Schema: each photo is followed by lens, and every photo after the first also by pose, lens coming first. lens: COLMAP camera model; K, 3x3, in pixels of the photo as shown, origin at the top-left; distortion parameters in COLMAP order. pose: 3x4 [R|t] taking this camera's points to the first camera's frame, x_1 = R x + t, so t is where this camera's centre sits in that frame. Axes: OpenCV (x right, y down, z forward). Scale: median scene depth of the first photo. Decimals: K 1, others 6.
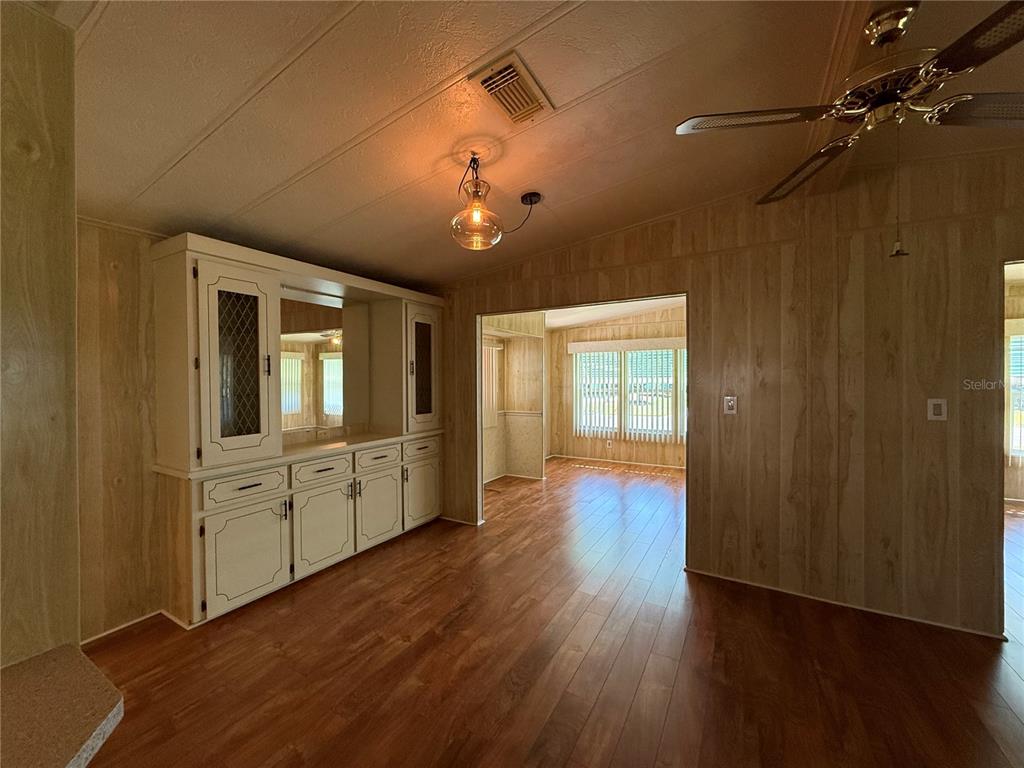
lens RADIAL K [[408.0, 0, 513.2], [0, 408.0, 385.6], [0, 0, 1]] dist [-0.000265, 0.000160]
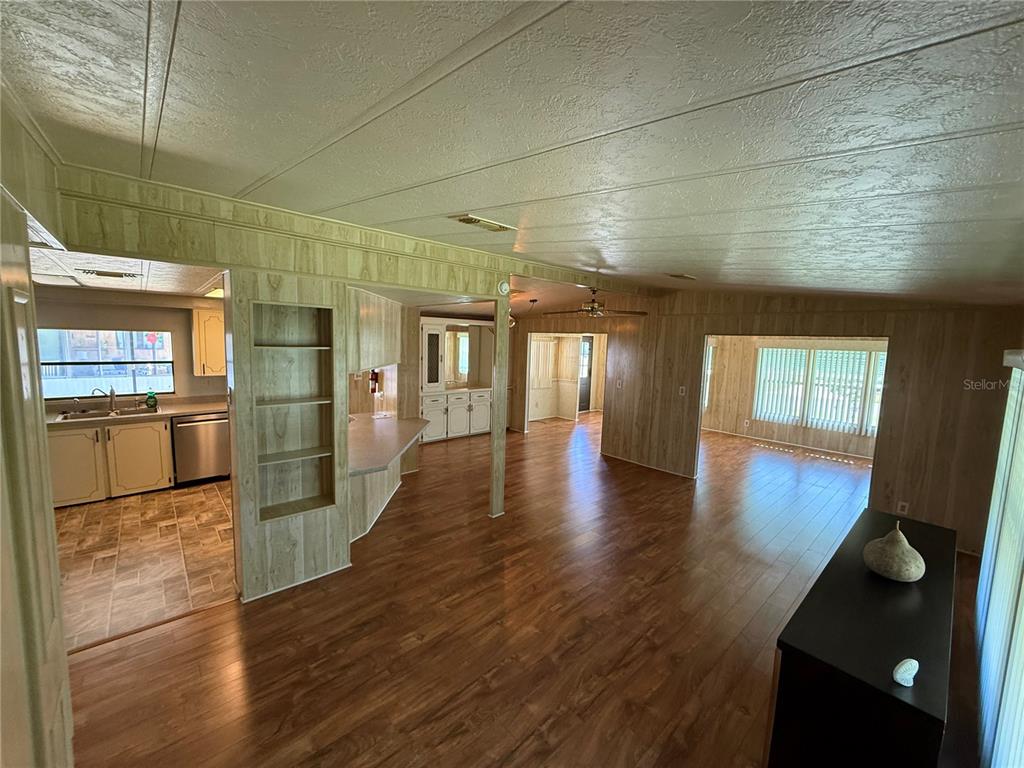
lens RADIAL K [[408.0, 0, 510.9], [0, 408.0, 384.0], [0, 0, 1]] dist [-0.000265, 0.000160]
pose [[0.951809, 0.066489, -0.299399, 0.623120], [-0.039337, 0.994620, 0.095827, -0.145070], [0.304160, -0.079432, 0.949304, -1.357671]]
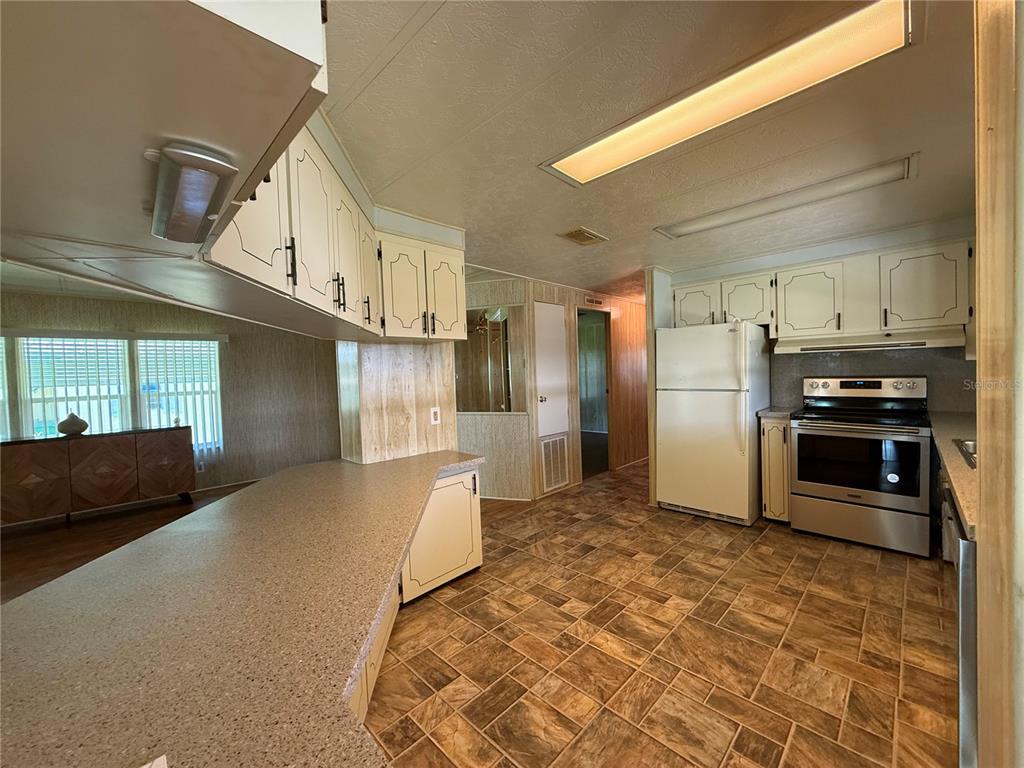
lens RADIAL K [[408.0, 0, 509.6], [0, 408.0, 386.5], [0, 0, 1]] dist [-0.000265, 0.000160]
pose [[-0.967927, 0.028375, 0.249623, -0.737485], [0.040526, 0.998224, 0.043674, 0.030610], [-0.247940, 0.052390, -0.967358, 0.360934]]
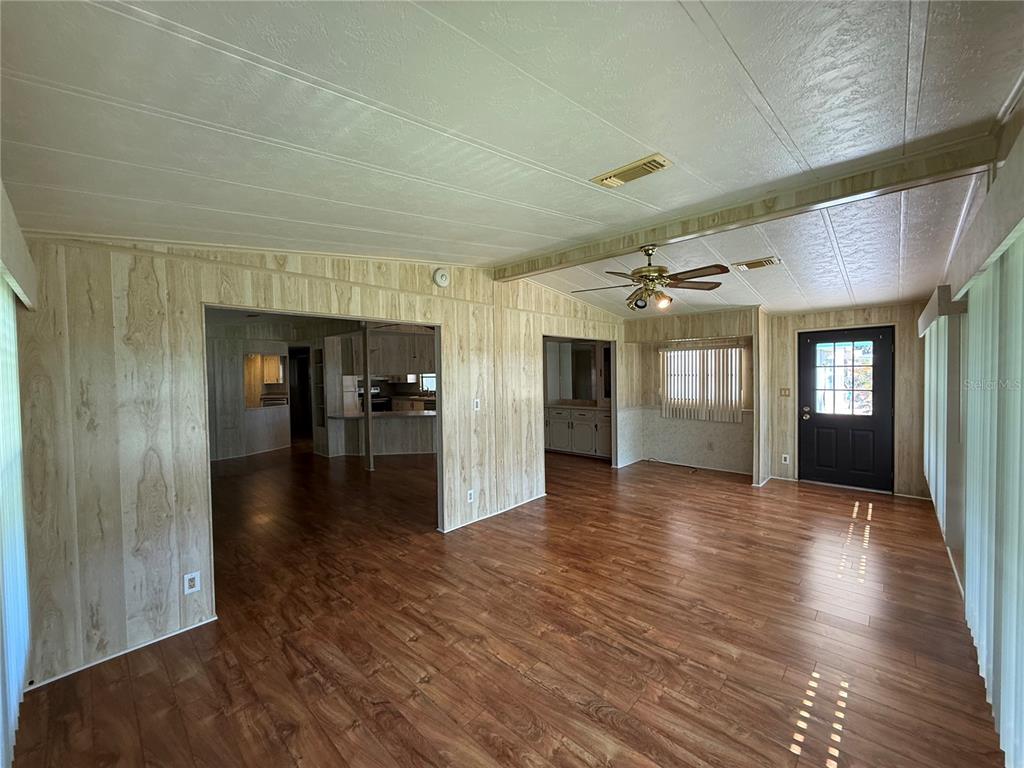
lens RADIAL K [[408.0, 0, 512.9], [0, 408.0, 382.2], [0, 0, 1]] dist [-0.000265, 0.000160]
pose [[-0.223017, 0.032024, -0.974288, 2.191720], [0.002541, 0.999476, 0.032270, -0.081413], [0.974811, 0.004721, -0.222981, 1.313671]]
